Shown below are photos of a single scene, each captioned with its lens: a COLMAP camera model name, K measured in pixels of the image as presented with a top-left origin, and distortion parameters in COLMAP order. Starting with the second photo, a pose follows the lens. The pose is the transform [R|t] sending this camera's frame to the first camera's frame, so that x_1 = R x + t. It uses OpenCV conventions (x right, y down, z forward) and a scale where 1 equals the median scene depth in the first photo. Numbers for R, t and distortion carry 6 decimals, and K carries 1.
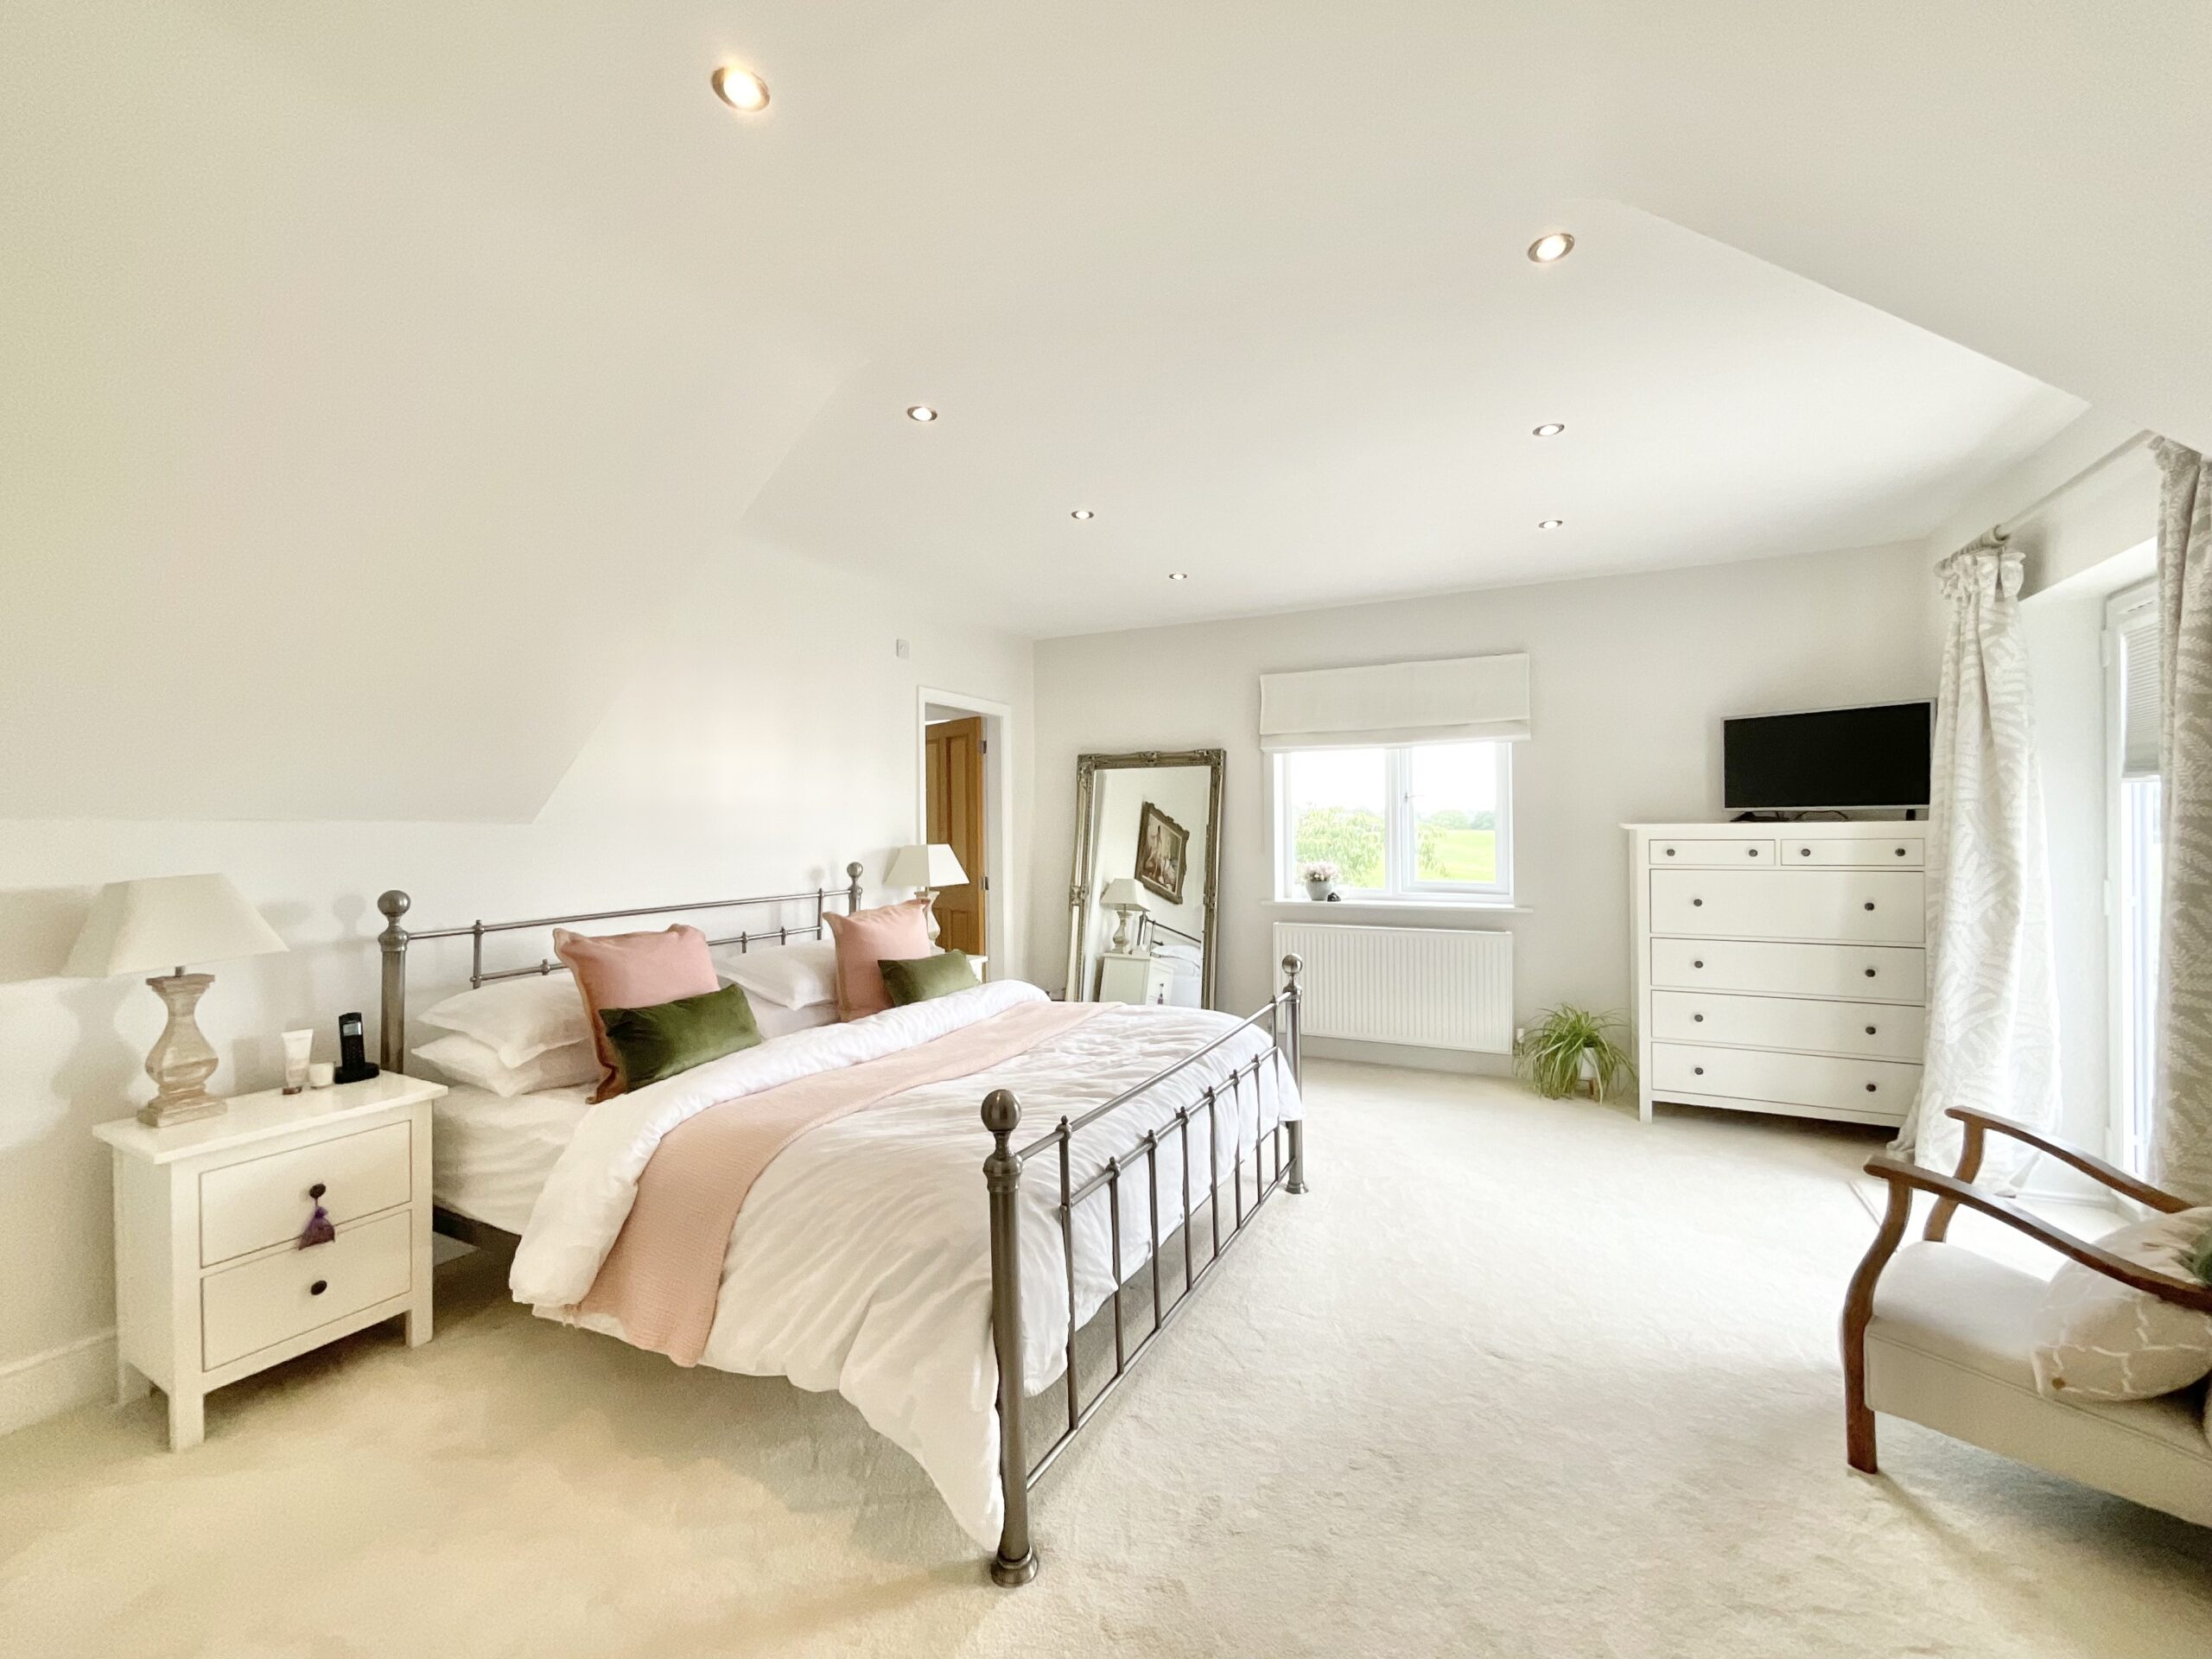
lens RADIAL K [[889.8, 0, 1106.0], [0, 889.8, 829.5], [0, 0, 1]] dist [-0.001644, -0.000049]
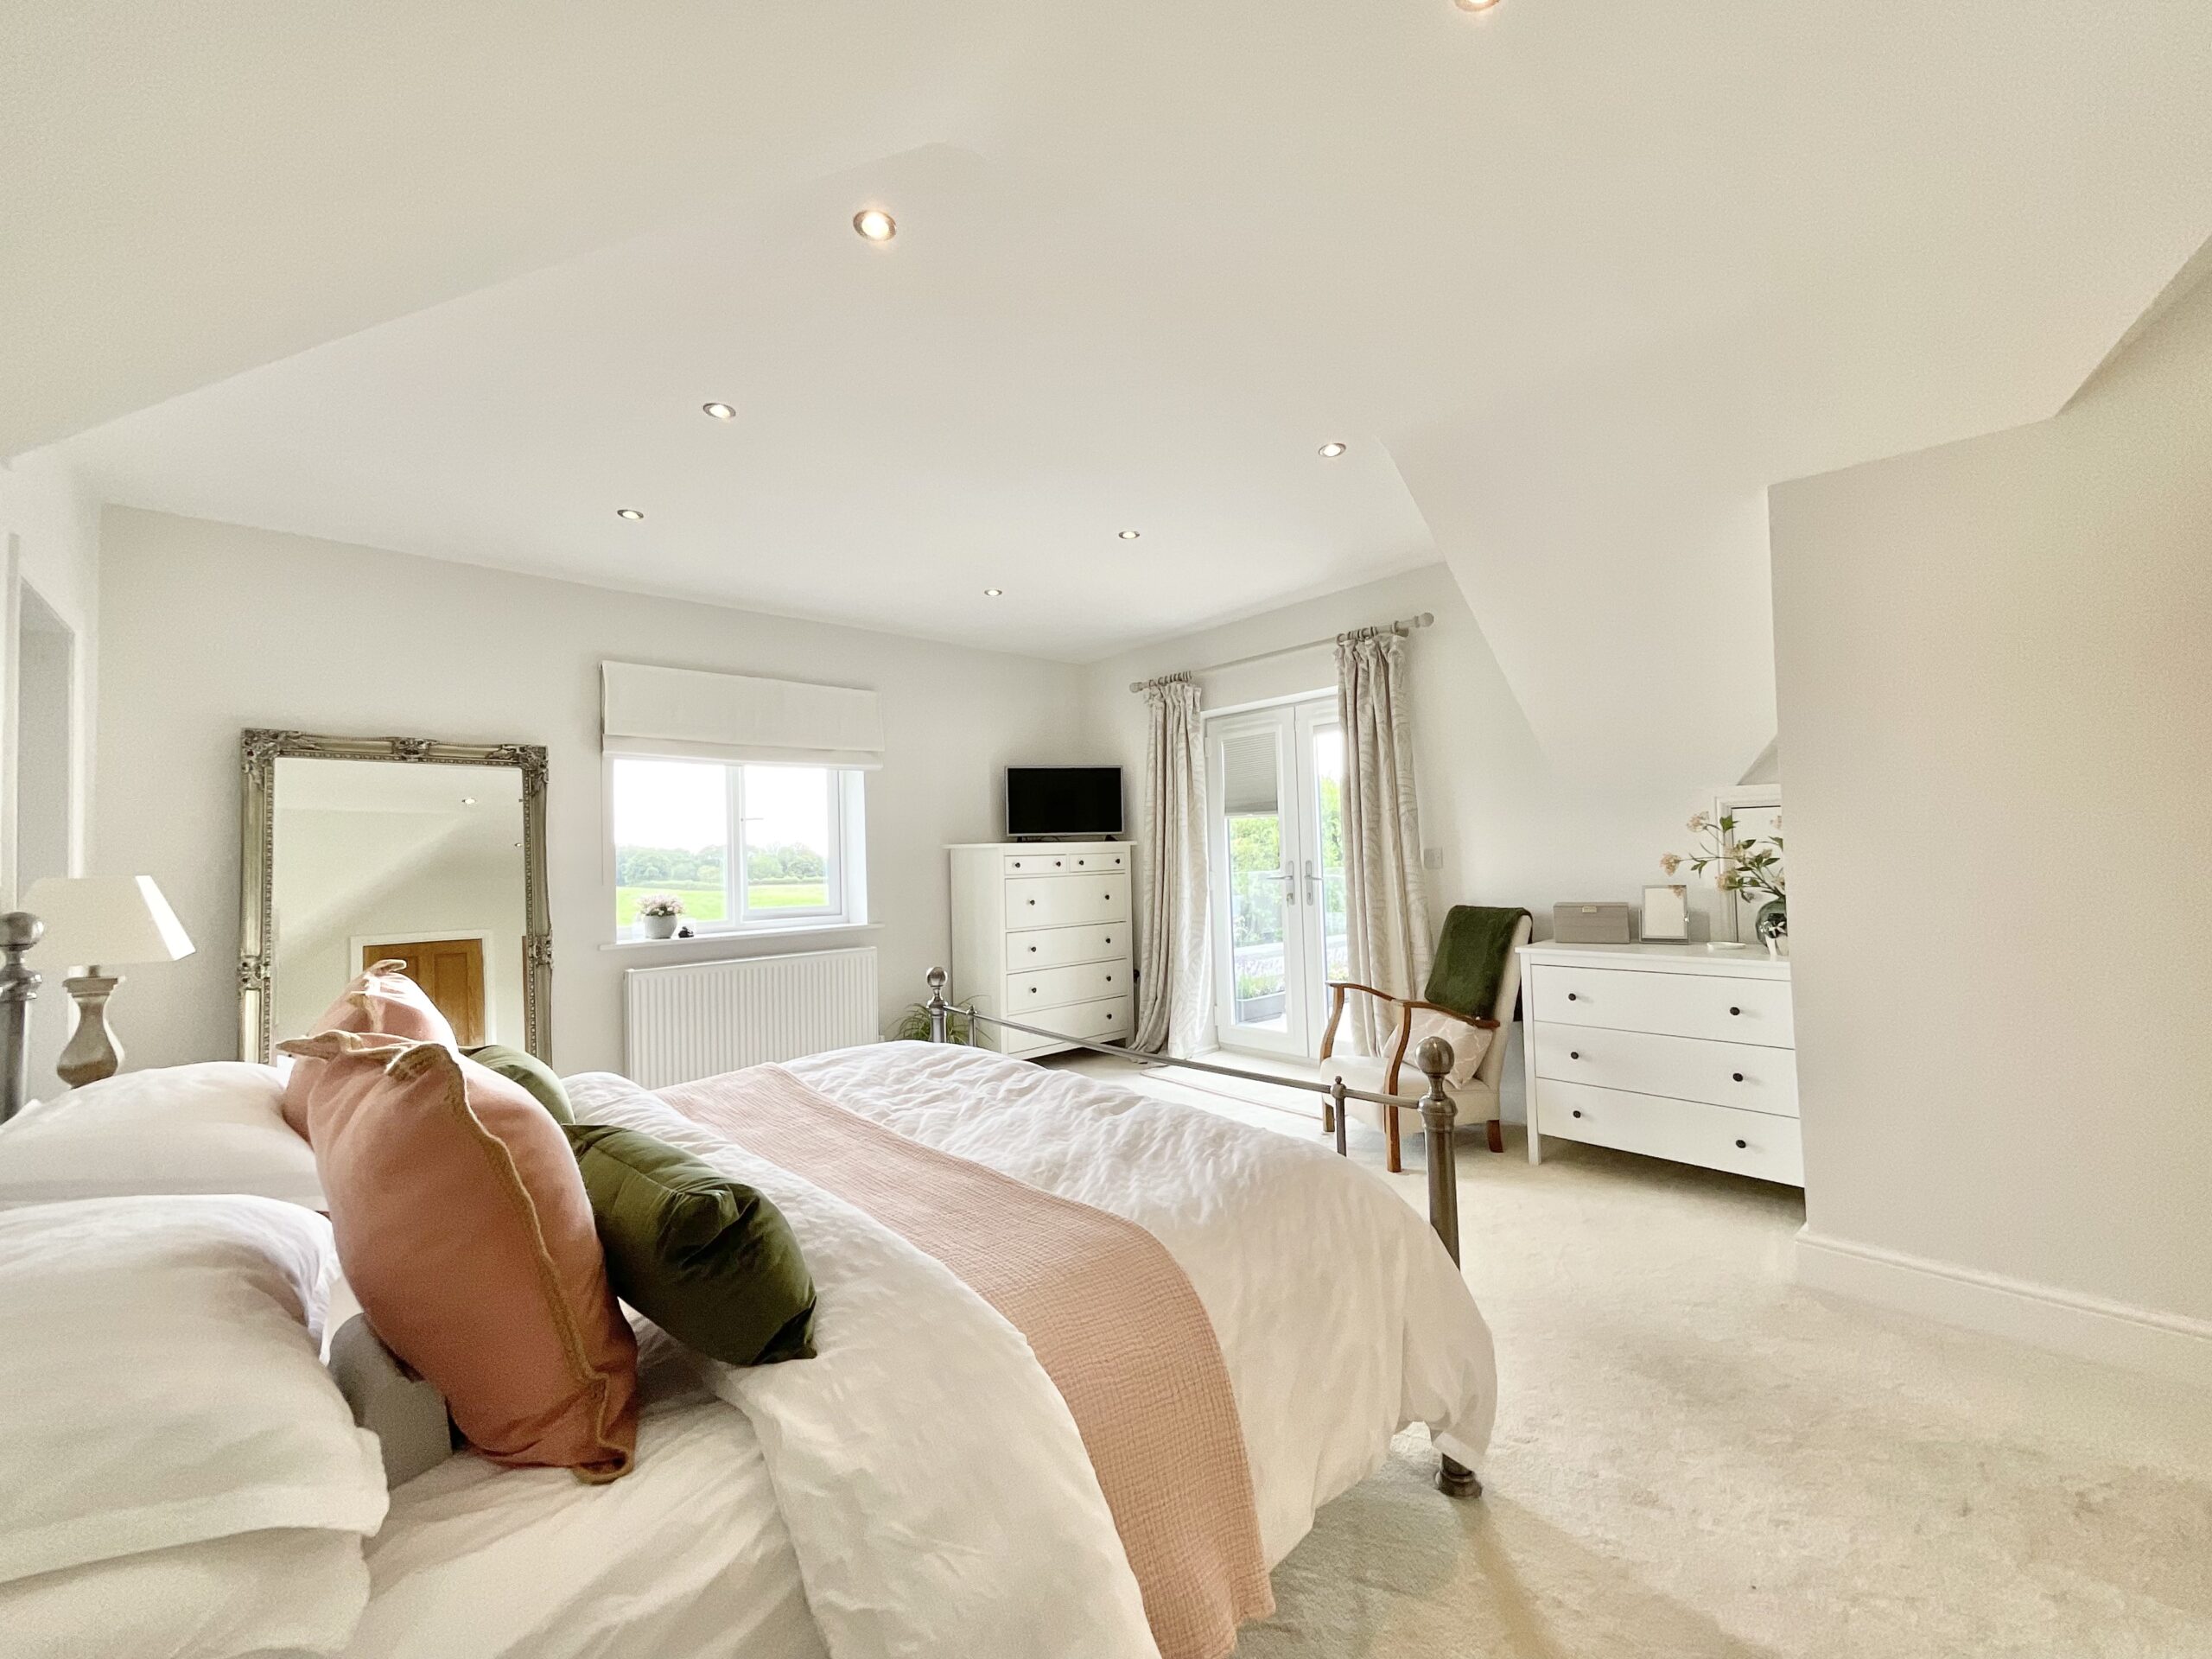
lens RADIAL K [[889.8, 0, 1106.0], [0, 889.8, 829.5], [0, 0, 1]] dist [-0.001644, -0.000049]
pose [[0.372541, 0.028049, 0.927592, -0.433871], [0.029392, 0.998685, -0.042003, 0.026913], [-0.927550, 0.042911, 0.371226, 0.328352]]
